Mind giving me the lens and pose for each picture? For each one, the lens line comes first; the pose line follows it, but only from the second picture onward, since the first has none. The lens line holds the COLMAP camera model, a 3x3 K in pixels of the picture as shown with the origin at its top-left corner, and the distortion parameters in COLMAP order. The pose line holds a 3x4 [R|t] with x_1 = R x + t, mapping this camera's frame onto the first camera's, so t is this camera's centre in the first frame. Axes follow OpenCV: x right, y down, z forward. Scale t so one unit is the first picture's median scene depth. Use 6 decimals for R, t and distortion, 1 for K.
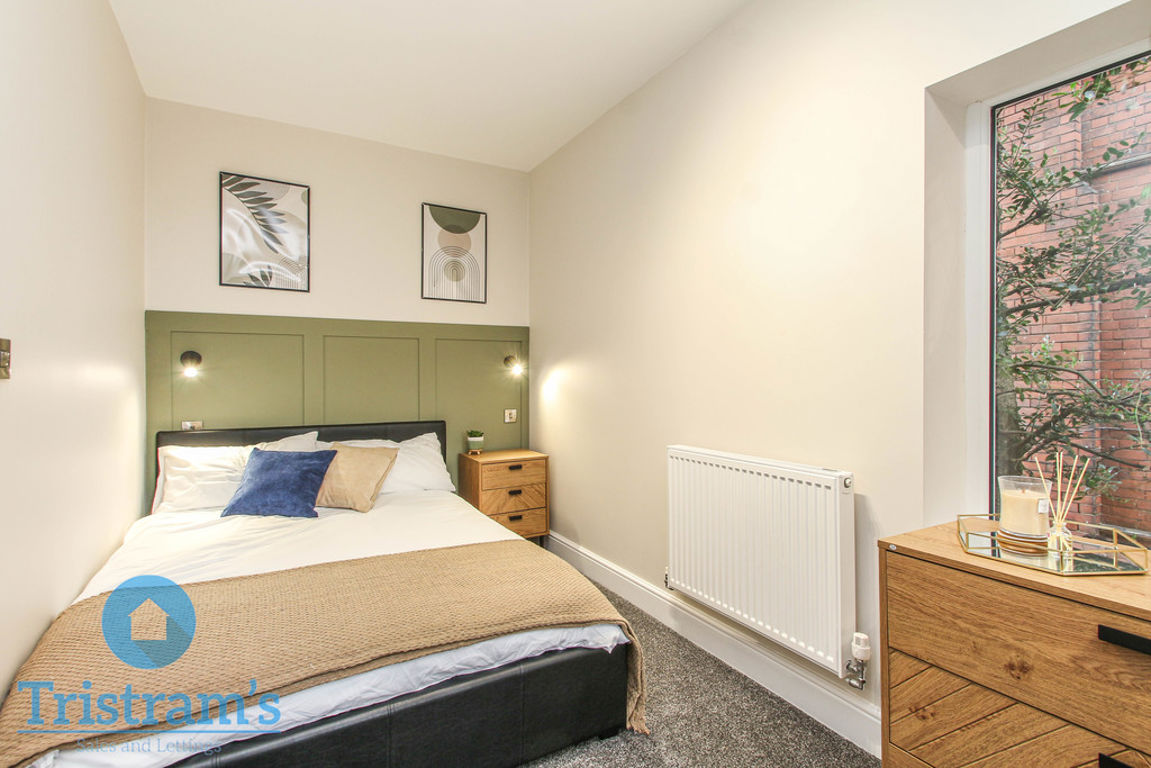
lens RADIAL K [[545.0, 0, 571.1], [0, 545.0, 372.7], [0, 0, 1]] dist [0.019496, 0.000060]
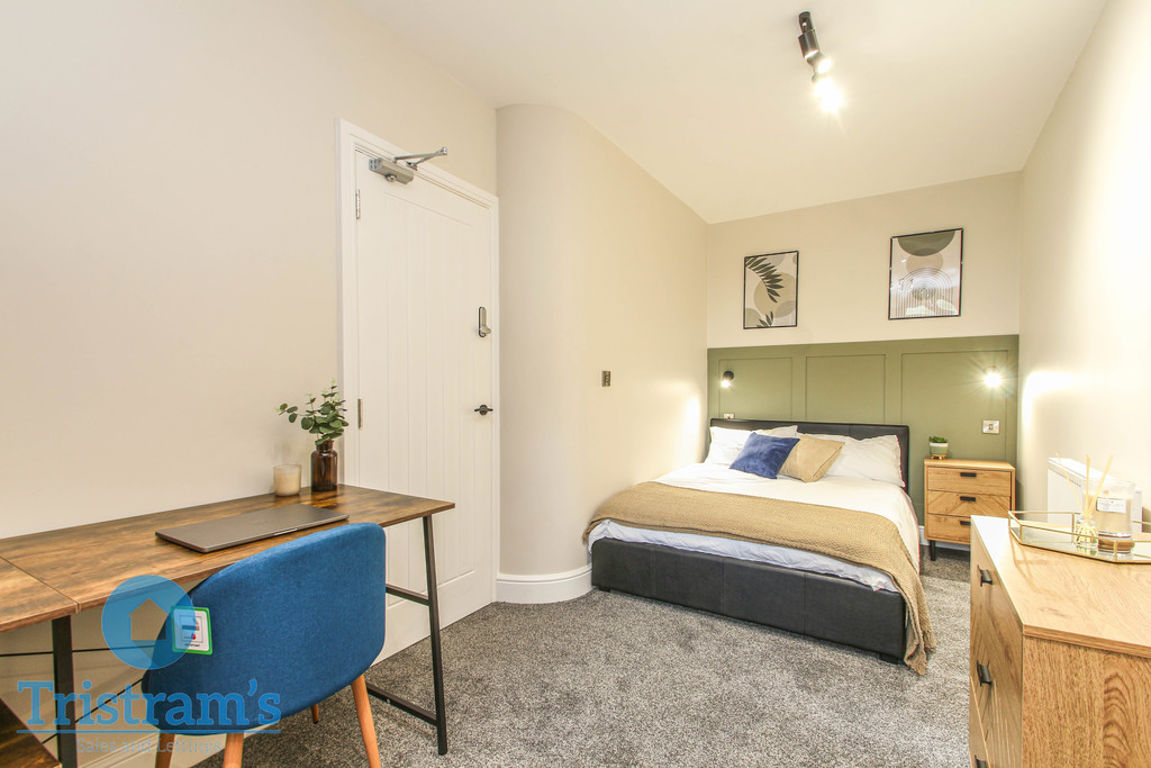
lens RADIAL K [[545.0, 0, 570.6], [0, 545.0, 383.7], [0, 0, 1]] dist [0.019496, 0.000060]
pose [[0.451124, -0.004578, -0.892449, 0.543860], [0.002678, 0.999989, -0.003776, 0.003534], [0.892457, -0.000687, 0.451132, -0.157768]]
